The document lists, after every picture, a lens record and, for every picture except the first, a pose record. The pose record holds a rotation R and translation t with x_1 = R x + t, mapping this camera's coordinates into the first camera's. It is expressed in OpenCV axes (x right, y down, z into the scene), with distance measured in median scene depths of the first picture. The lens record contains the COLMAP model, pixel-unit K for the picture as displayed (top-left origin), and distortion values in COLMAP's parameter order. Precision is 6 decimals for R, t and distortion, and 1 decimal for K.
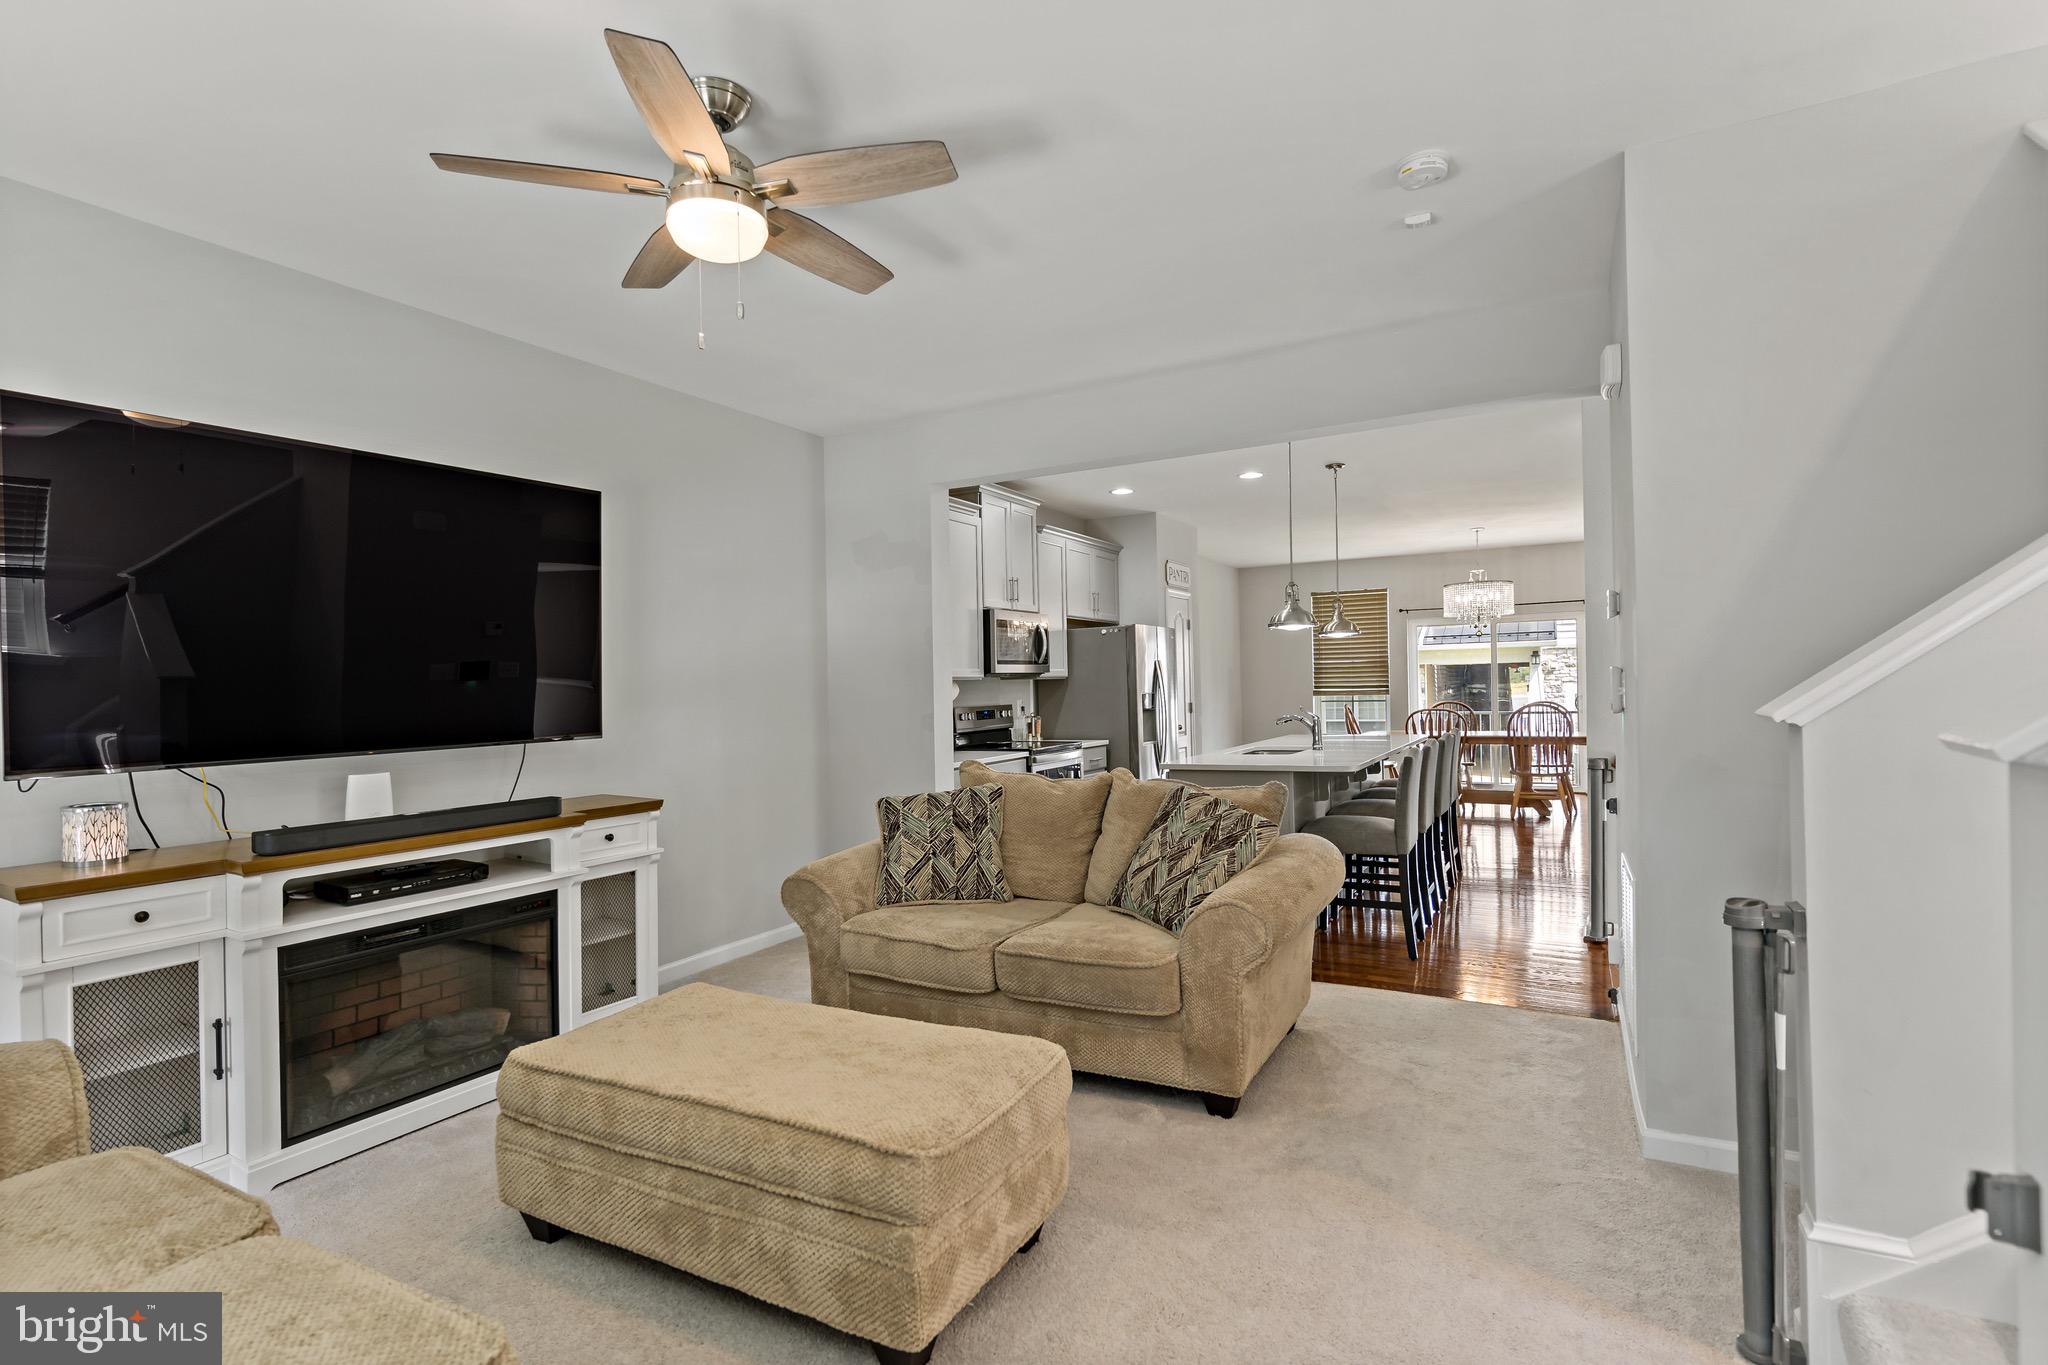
lens RADIAL K [[990.0, 0, 1018.8], [0, 990.0, 686.6], [0, 0, 1]] dist [-0.071733, 0.032207]
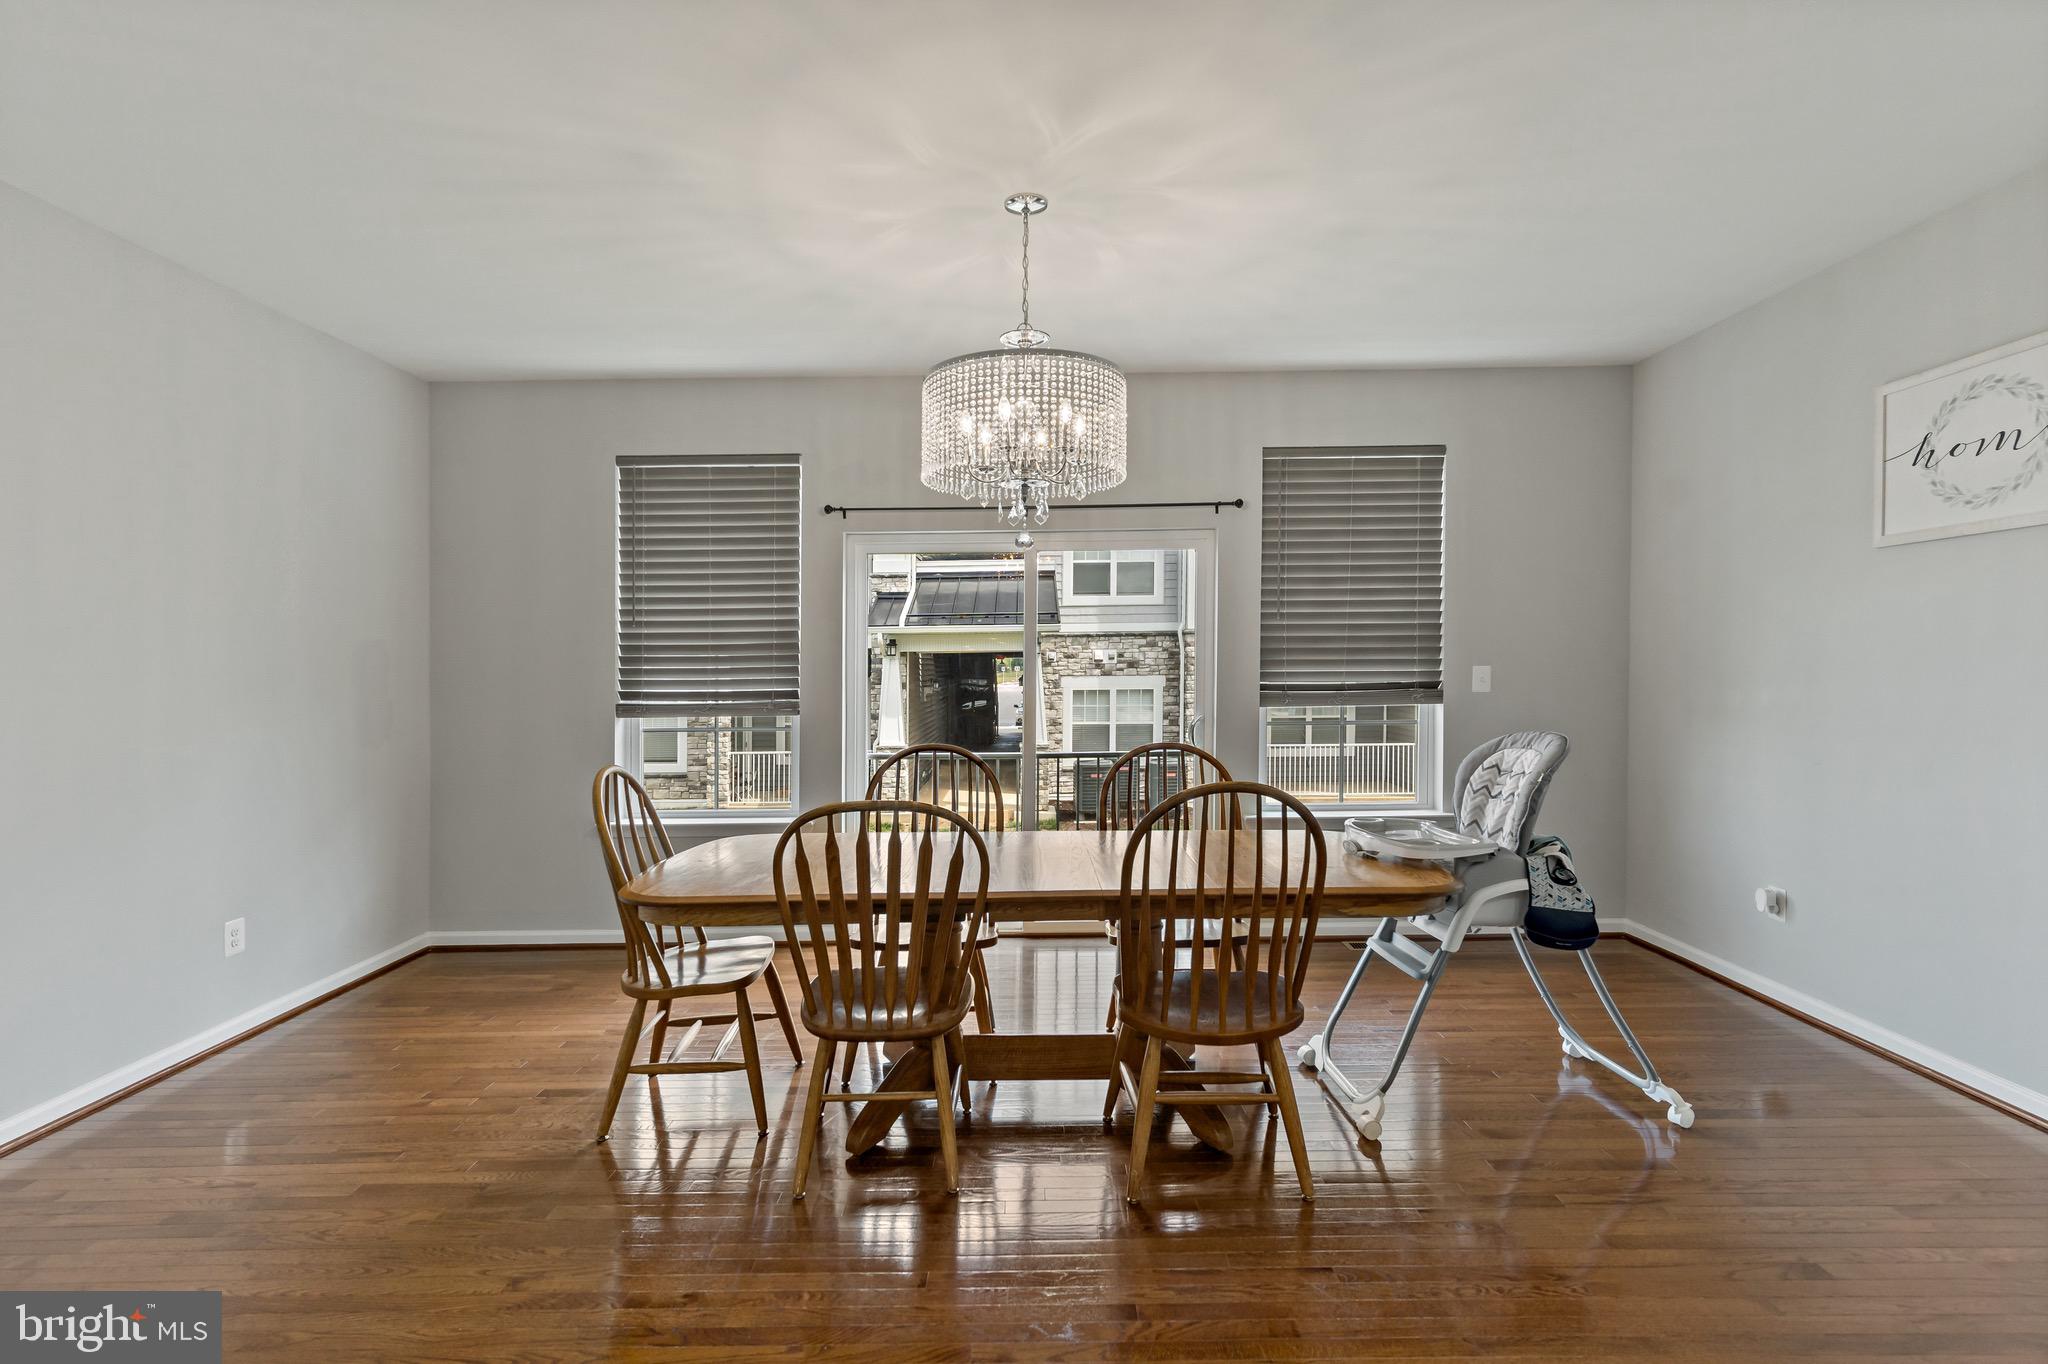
lens RADIAL K [[1024.3, 0, 1019.7], [0, 1024.3, 766.0], [0, 0, 1]] dist [0.000139, 0.036489]
pose [[0.879144, -0.038382, 0.475008, 0.359287], [-0.003055, 0.996277, 0.086157, -0.010803], [-0.476546, -0.077195, 0.875754, 0.831495]]
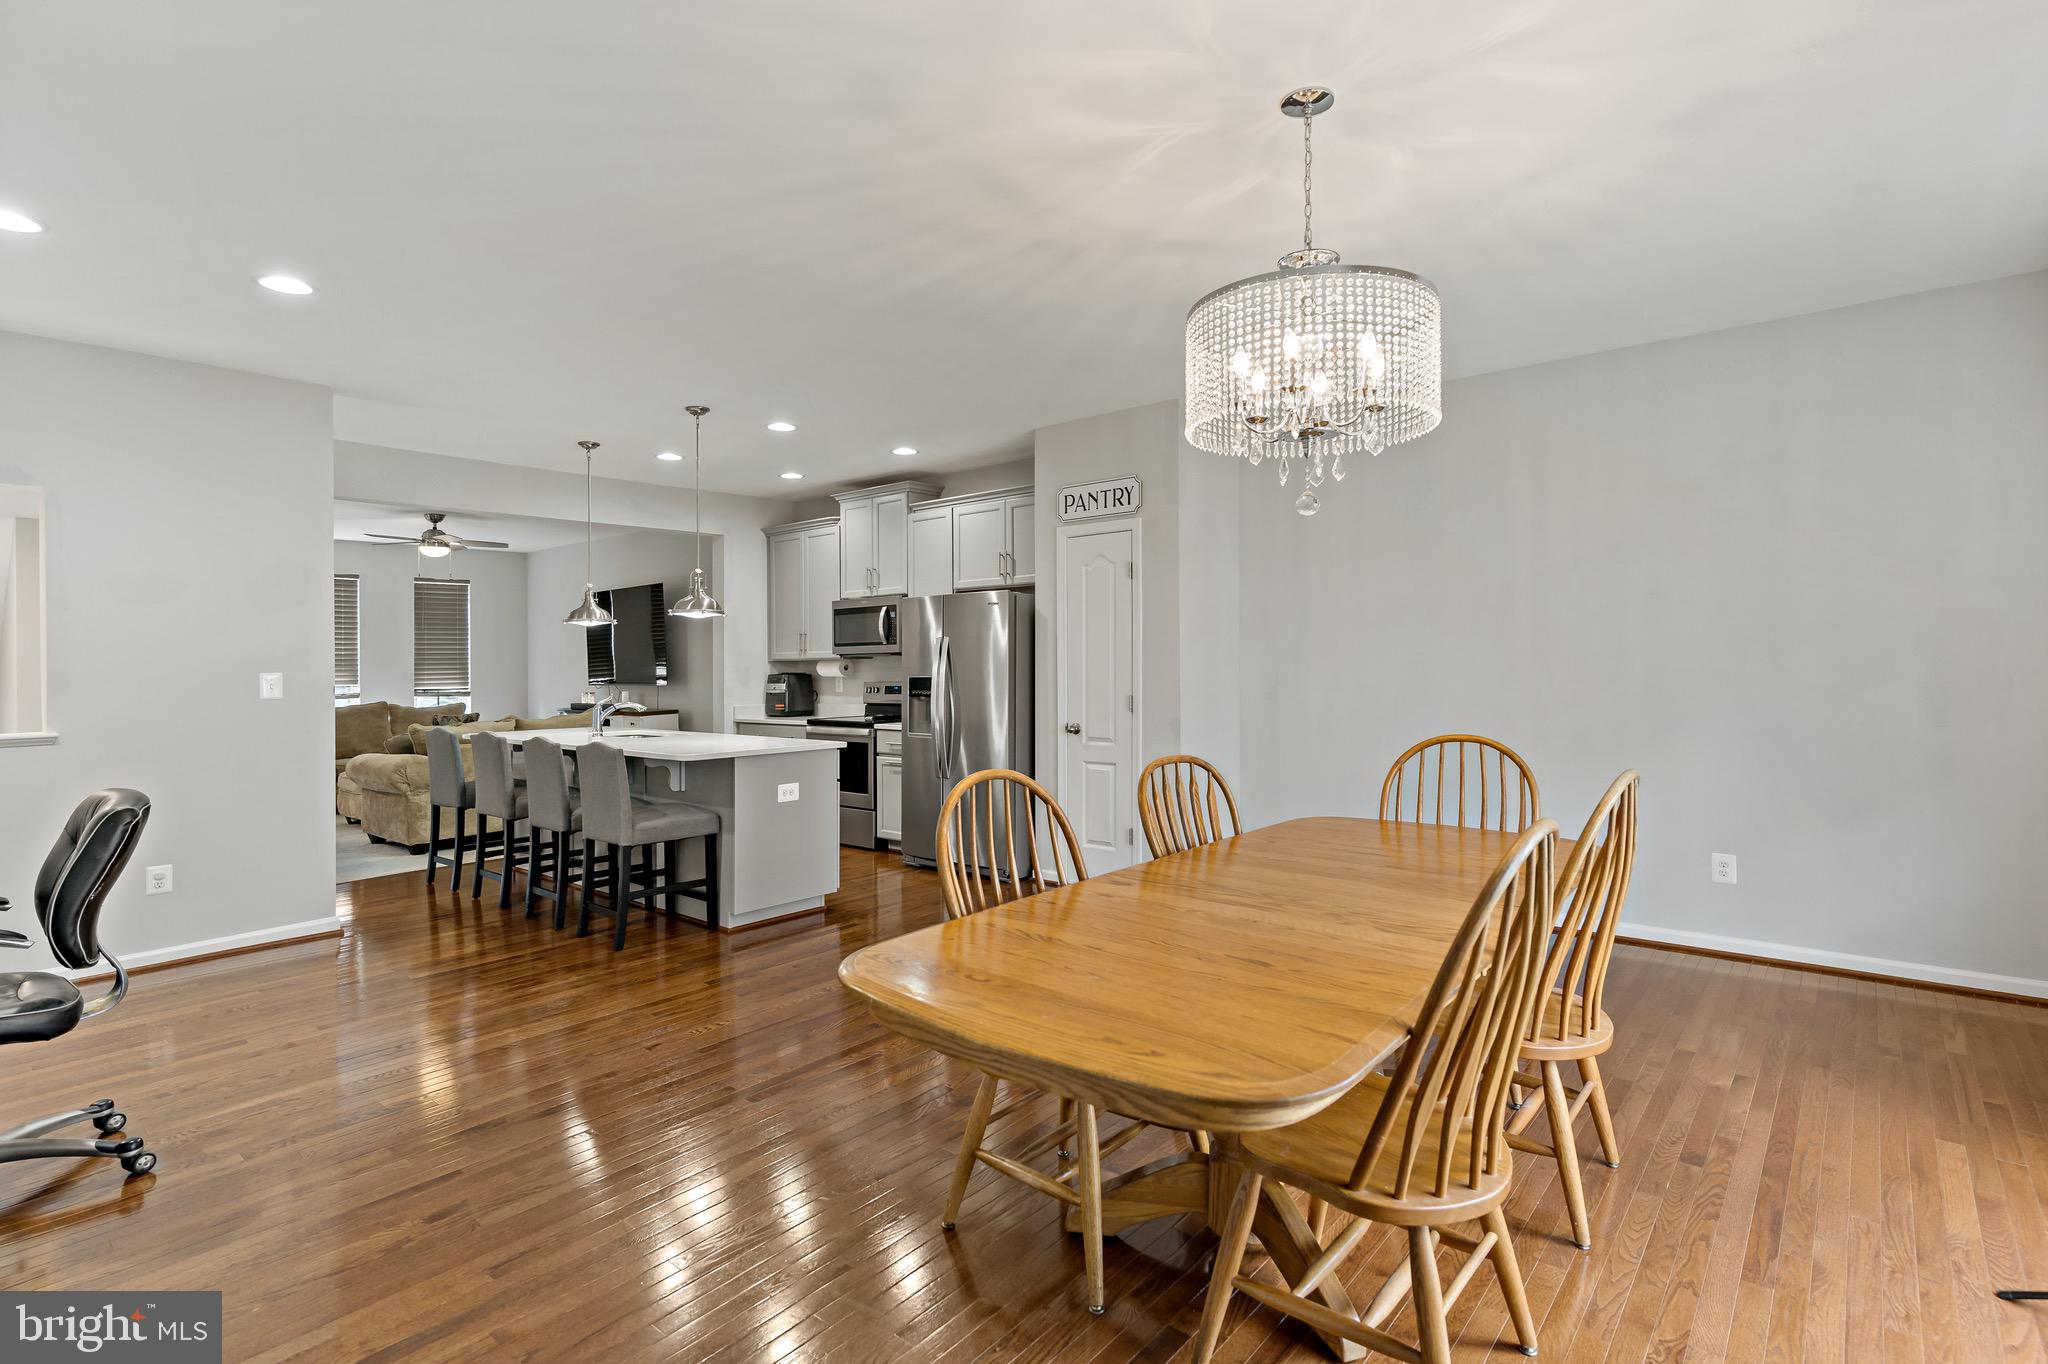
lens RADIAL K [[979.7, 0, 1024.0], [0, 979.7, 682.0], [0, 0, 1]] dist [0.003635, 0.000233]
pose [[-0.202182, 0.036580, -0.978664, 0.841322], [0.010894, 0.999324, 0.035101, -0.015060], [0.979287, -0.003564, -0.202444, 1.133430]]
